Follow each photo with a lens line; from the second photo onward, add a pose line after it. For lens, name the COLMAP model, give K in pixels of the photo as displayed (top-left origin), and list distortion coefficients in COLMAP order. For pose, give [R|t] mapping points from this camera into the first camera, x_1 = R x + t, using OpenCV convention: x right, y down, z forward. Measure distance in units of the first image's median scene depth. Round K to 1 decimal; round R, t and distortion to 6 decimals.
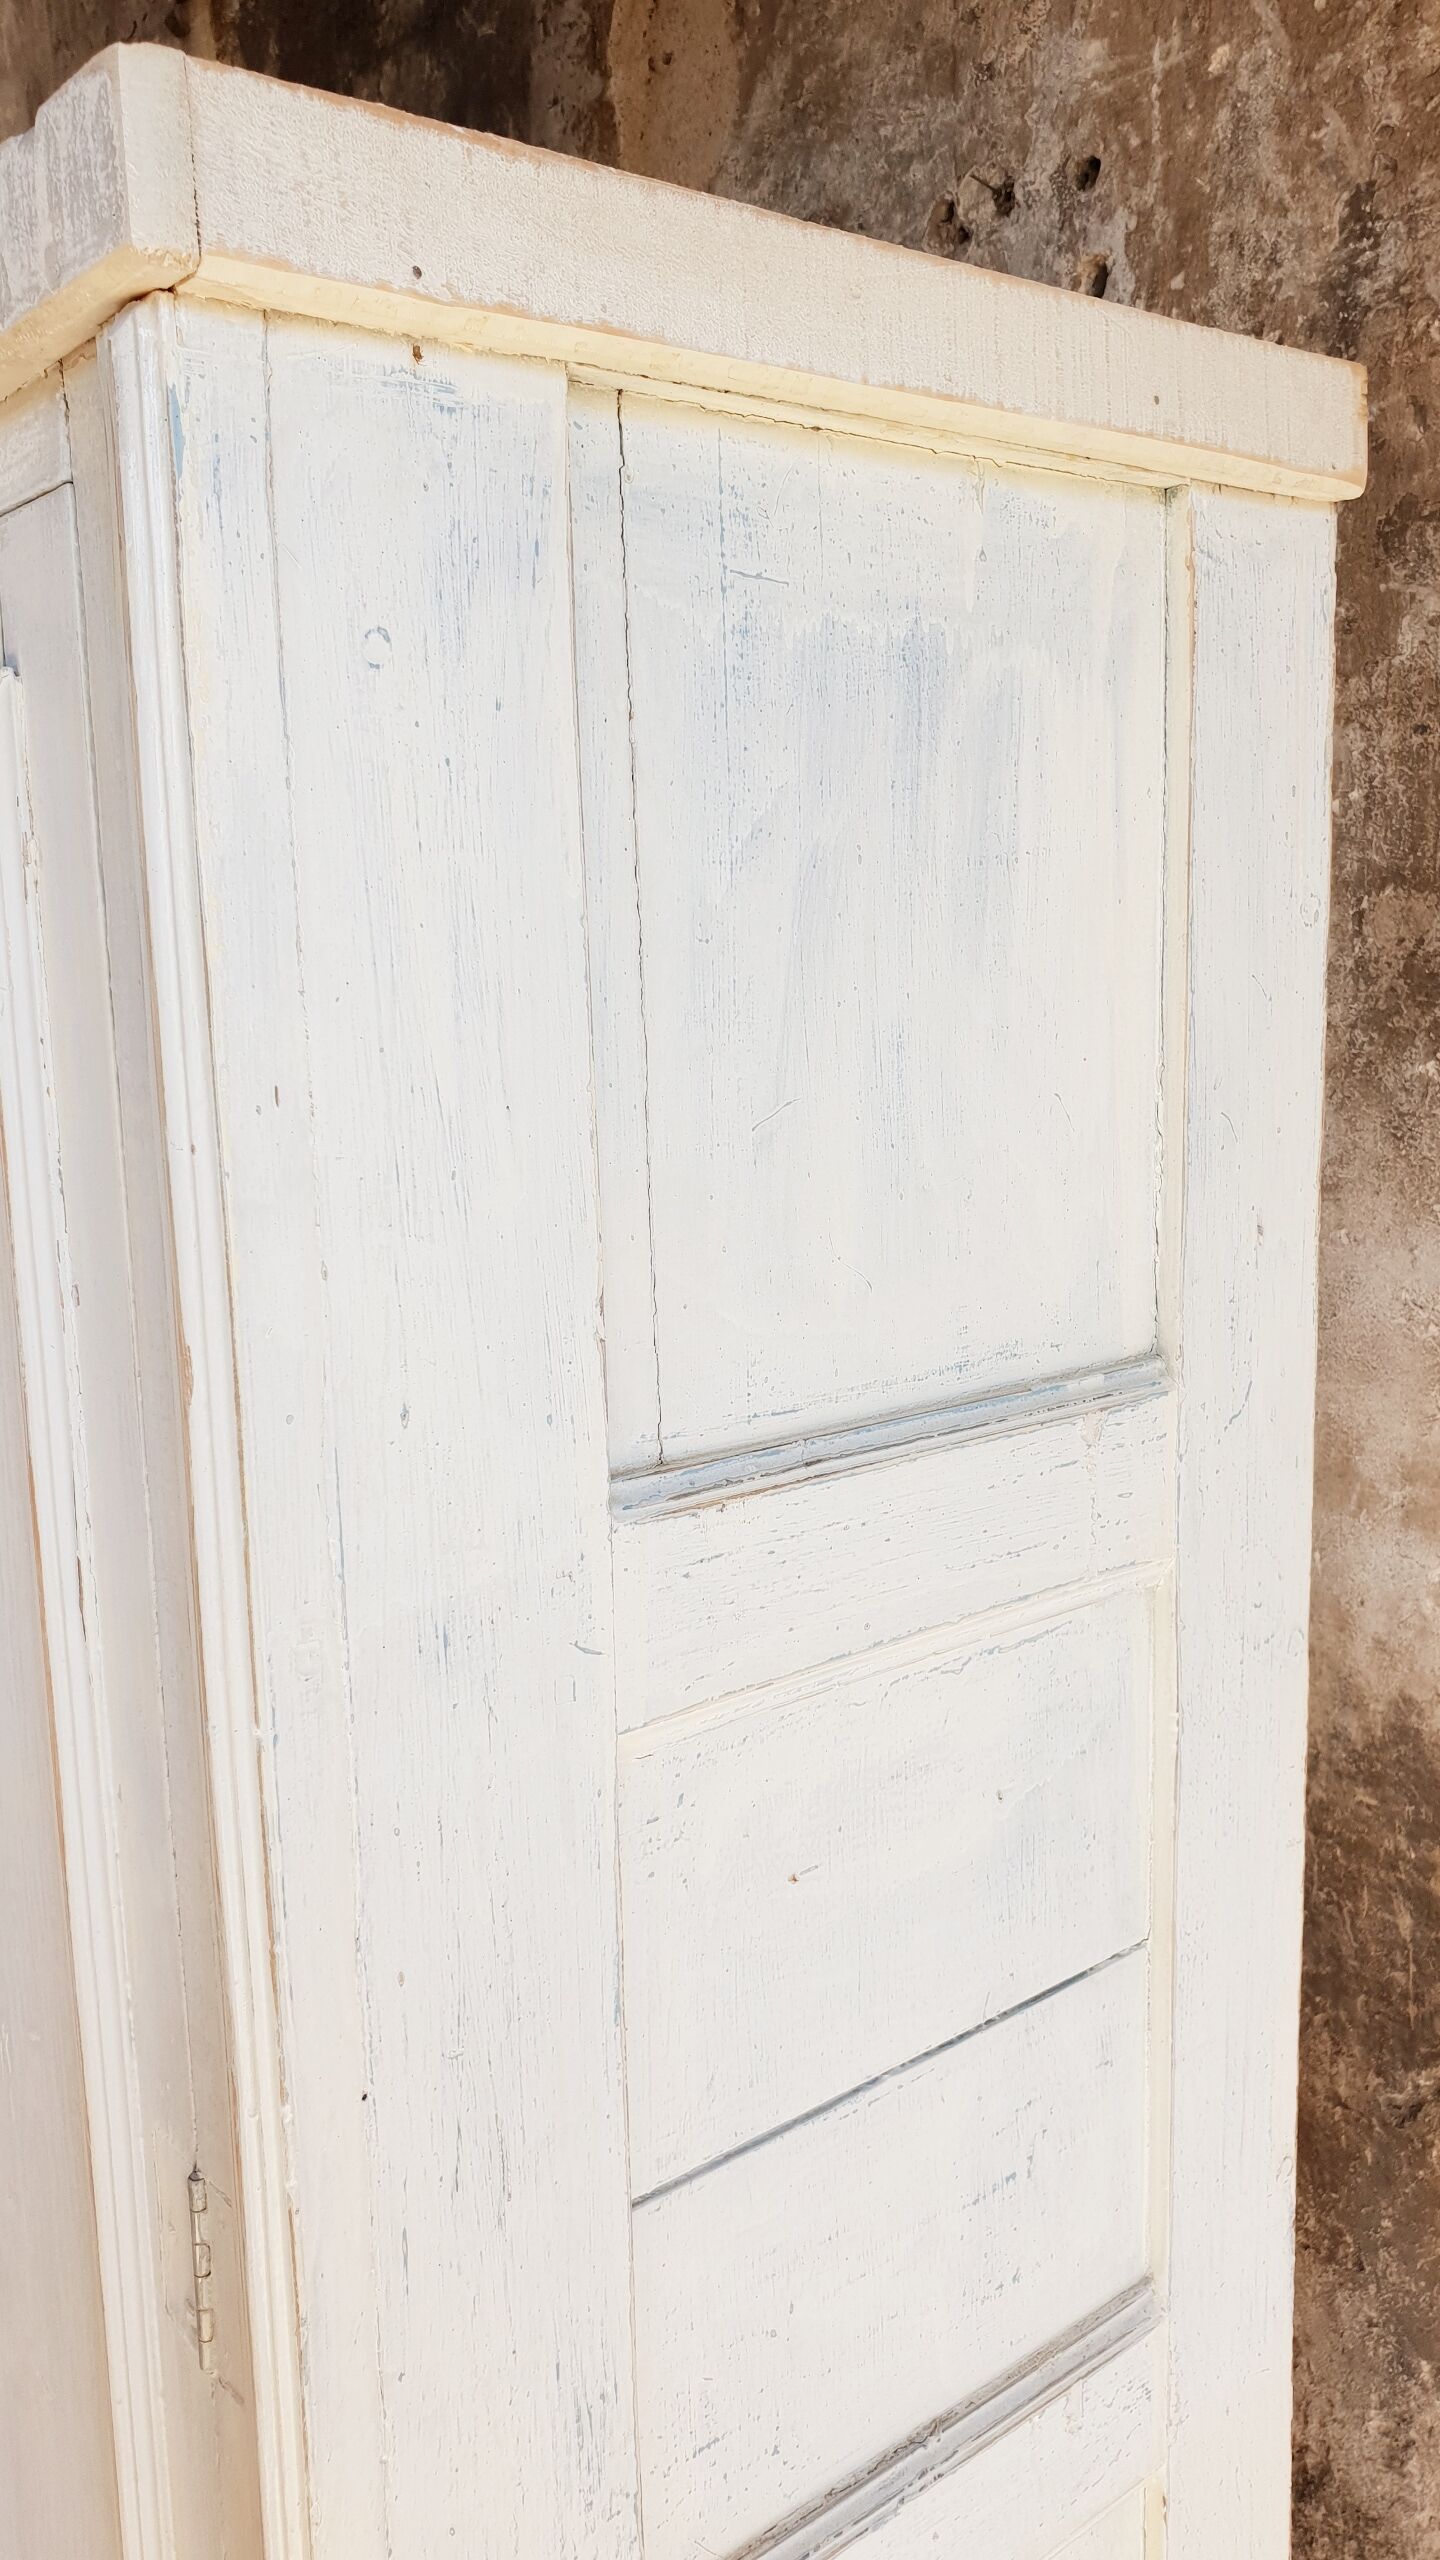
lens RADIAL K [[2021.9, 0, 731.6], [0, 2021.9, 1273.3], [0, 0, 1]] dist [-0.016470, 0.045135]
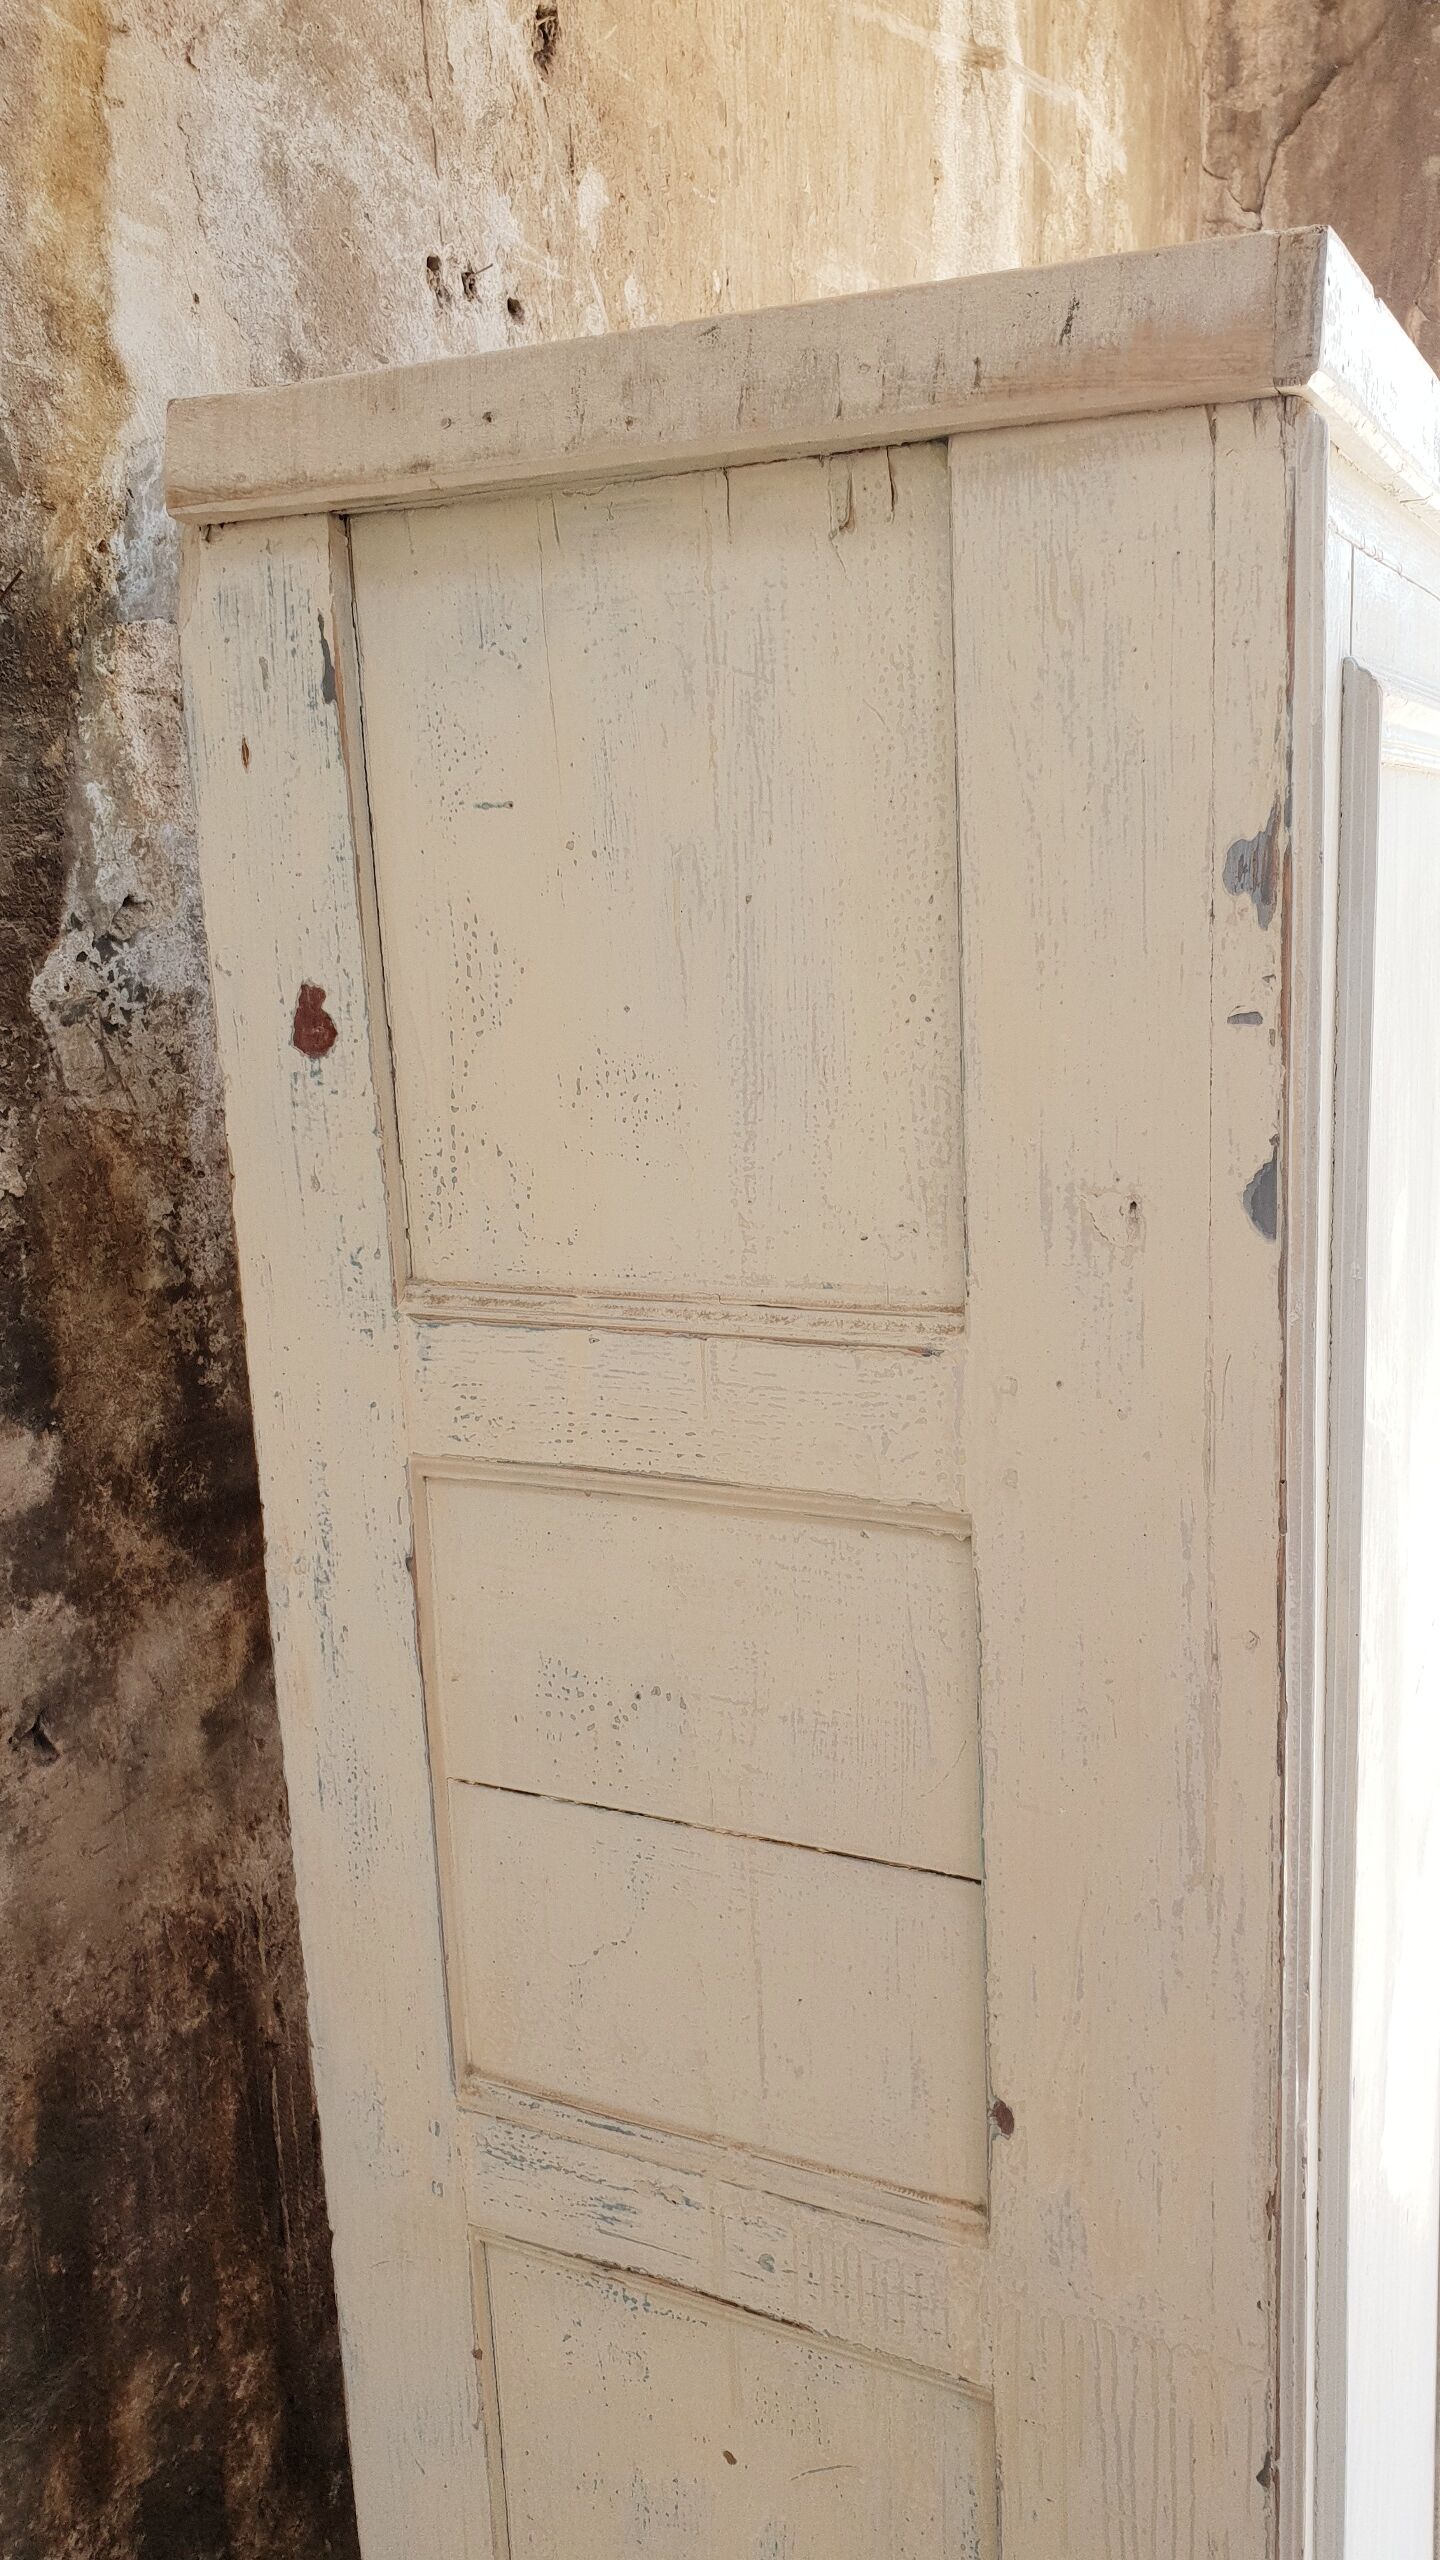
lens RADIAL K [[2021.9, 0, 754.3], [0, 2021.9, 1267.5], [0, 0, 1]] dist [-0.016470, 0.045135]
pose [[-0.412108, -0.140507, 0.900236, -1.254454], [0.195347, 0.951437, 0.237924, -0.243663], [-0.889948, 0.273909, -0.364646, 1.613746]]
